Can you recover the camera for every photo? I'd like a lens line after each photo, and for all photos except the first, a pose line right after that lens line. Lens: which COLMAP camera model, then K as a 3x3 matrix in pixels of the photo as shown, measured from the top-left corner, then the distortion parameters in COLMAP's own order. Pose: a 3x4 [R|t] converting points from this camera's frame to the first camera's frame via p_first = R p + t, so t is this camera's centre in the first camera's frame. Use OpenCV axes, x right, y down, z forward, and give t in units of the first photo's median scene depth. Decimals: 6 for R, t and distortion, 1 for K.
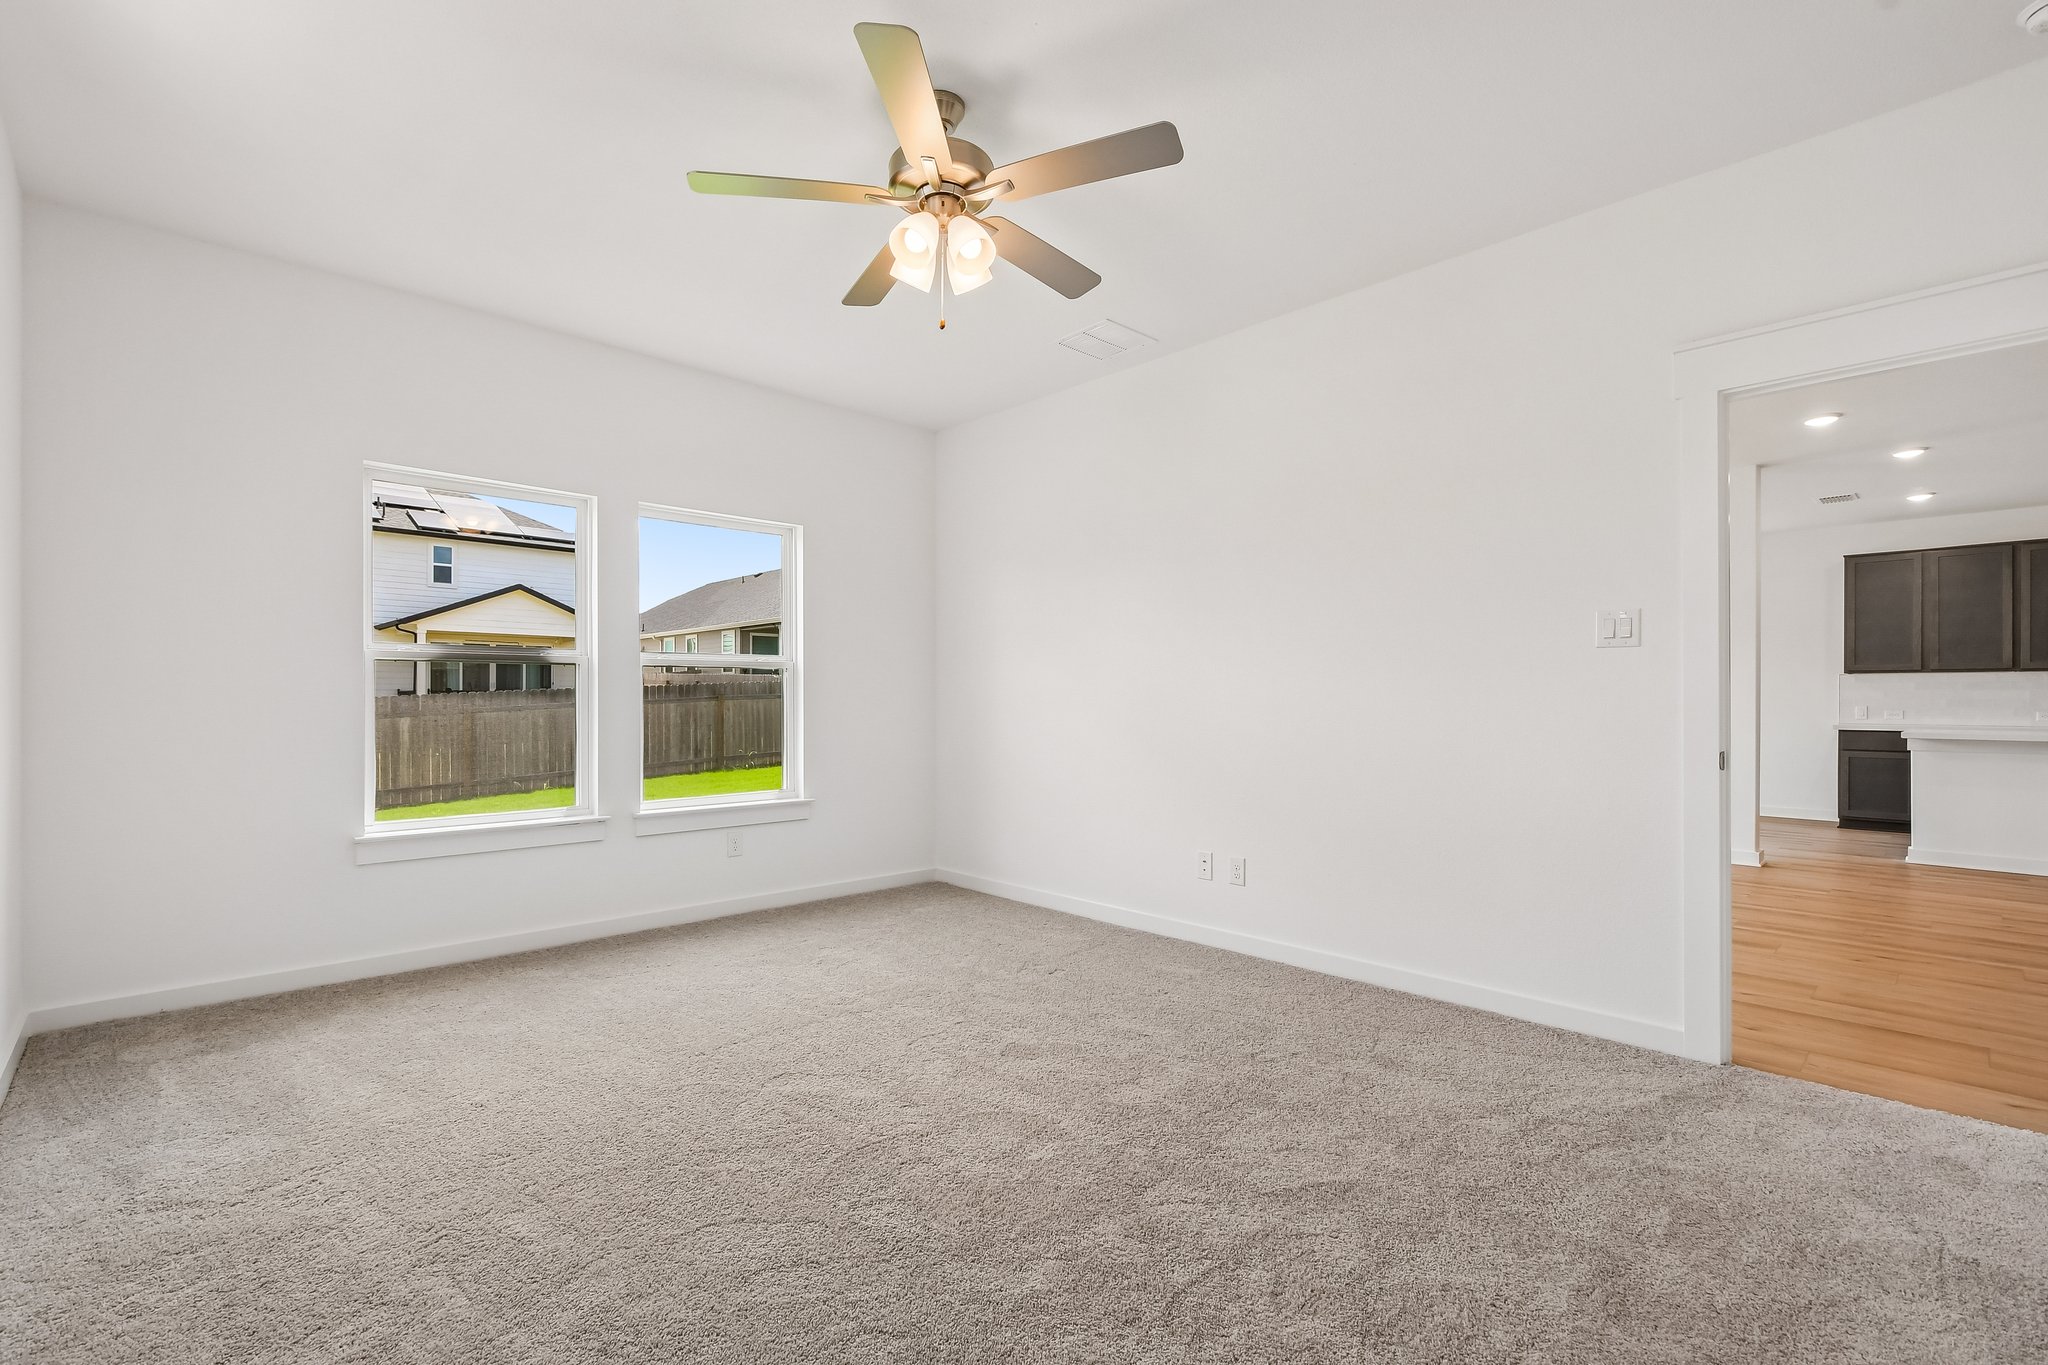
lens RADIAL K [[892.3, 0, 1027.2], [0, 892.3, 693.4], [0, 0, 1]] dist [-0.002667, -0.000912]
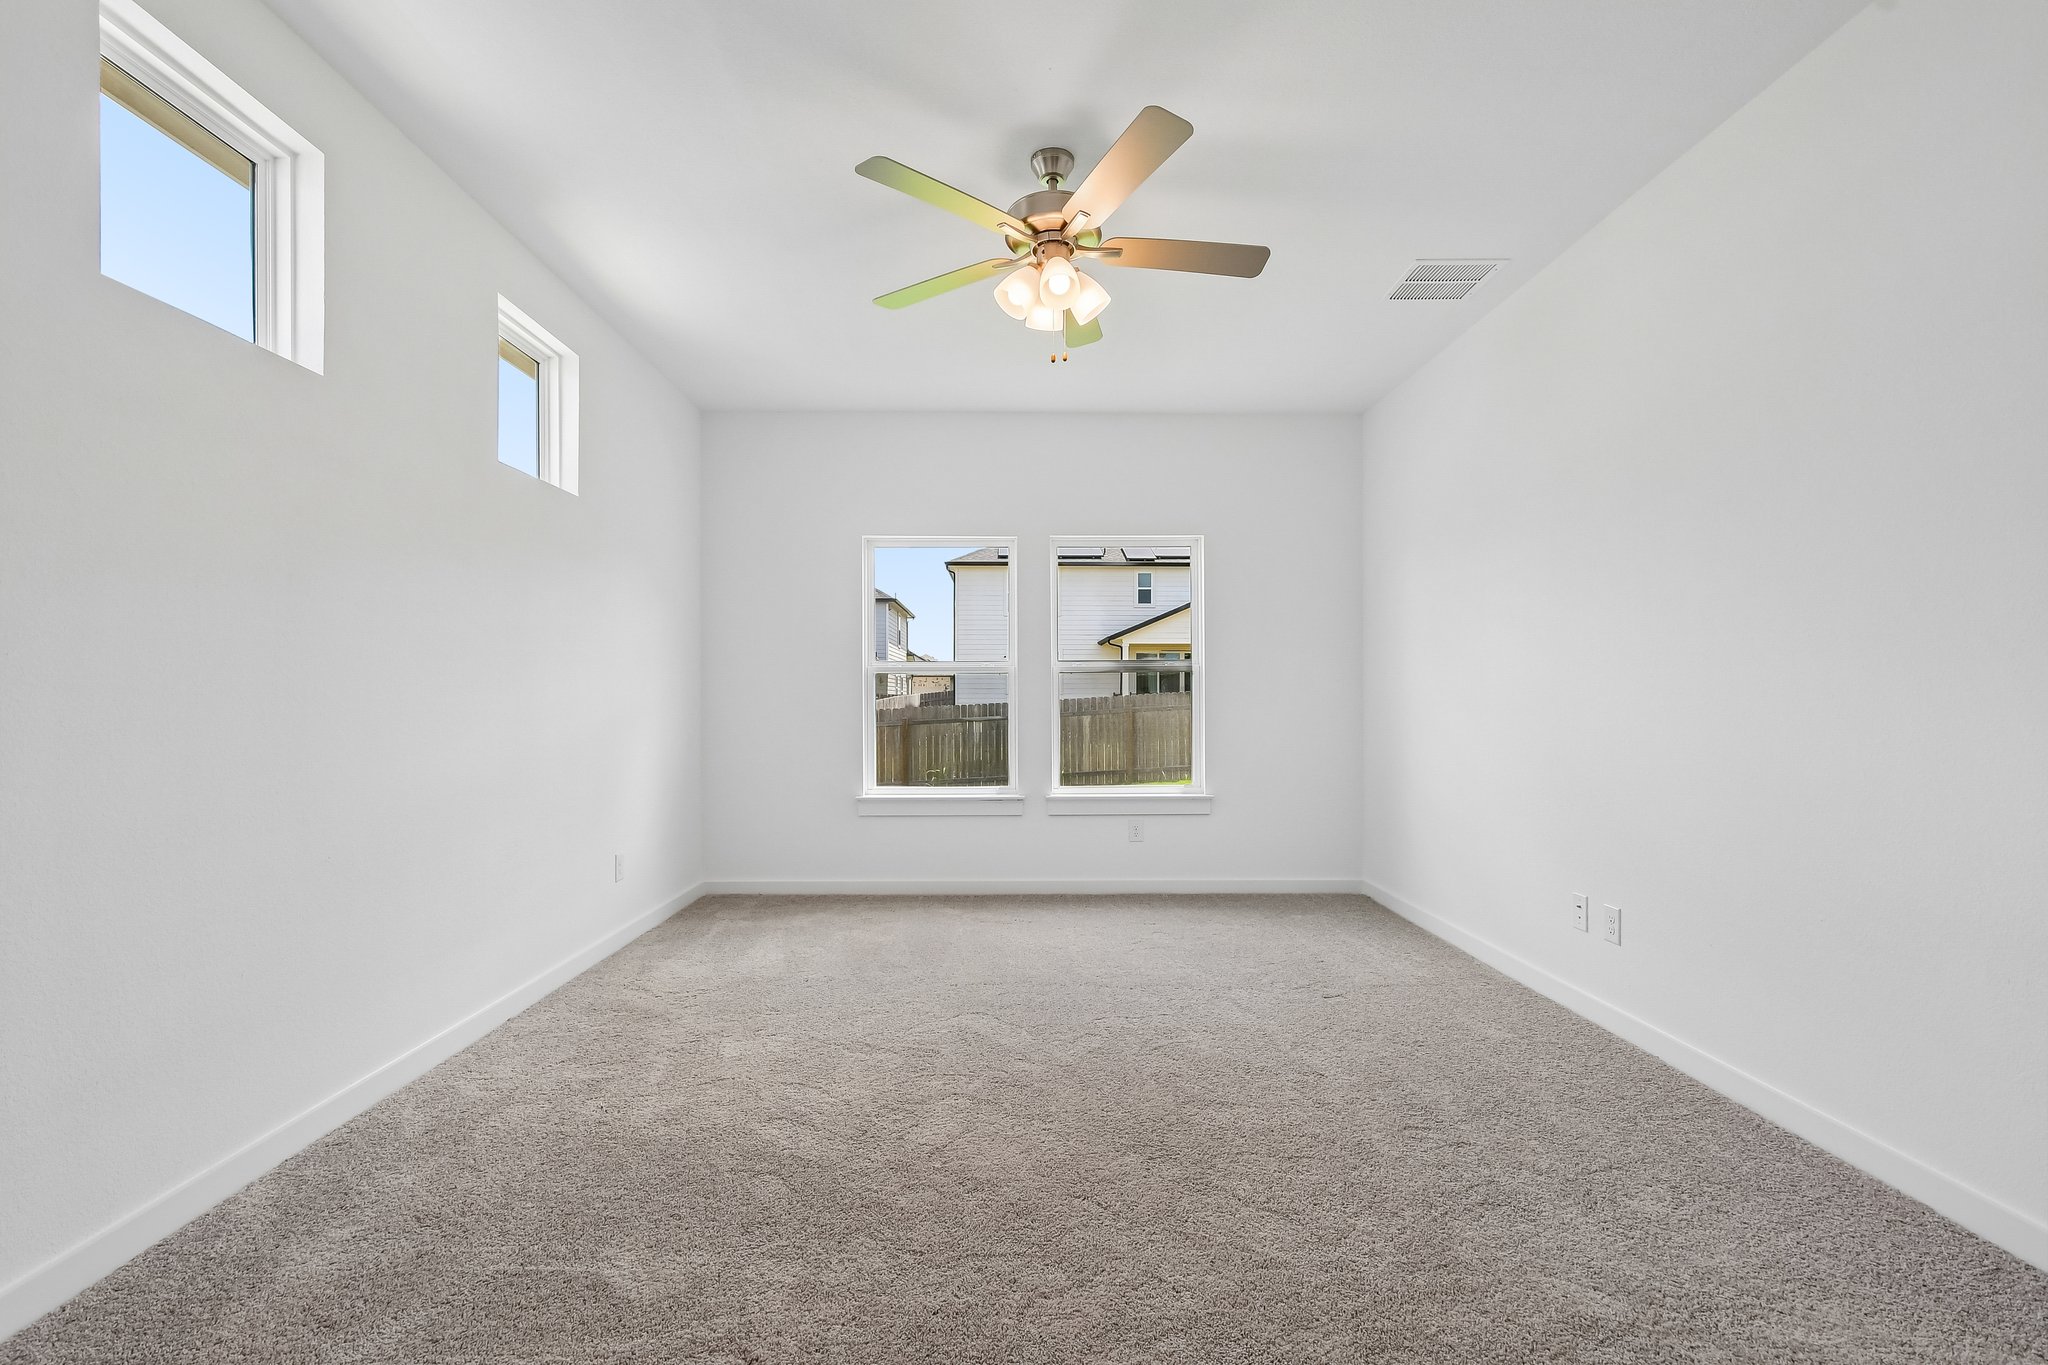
lens RADIAL K [[892.3, 0, 1027.2], [0, 892.3, 693.4], [0, 0, 1]] dist [-0.002667, -0.000912]
pose [[0.736459, -0.008664, -0.676427, 0.309621], [0.008256, 0.999959, -0.003818, 0.000370], [0.676432, -0.002772, 0.736500, 0.081789]]
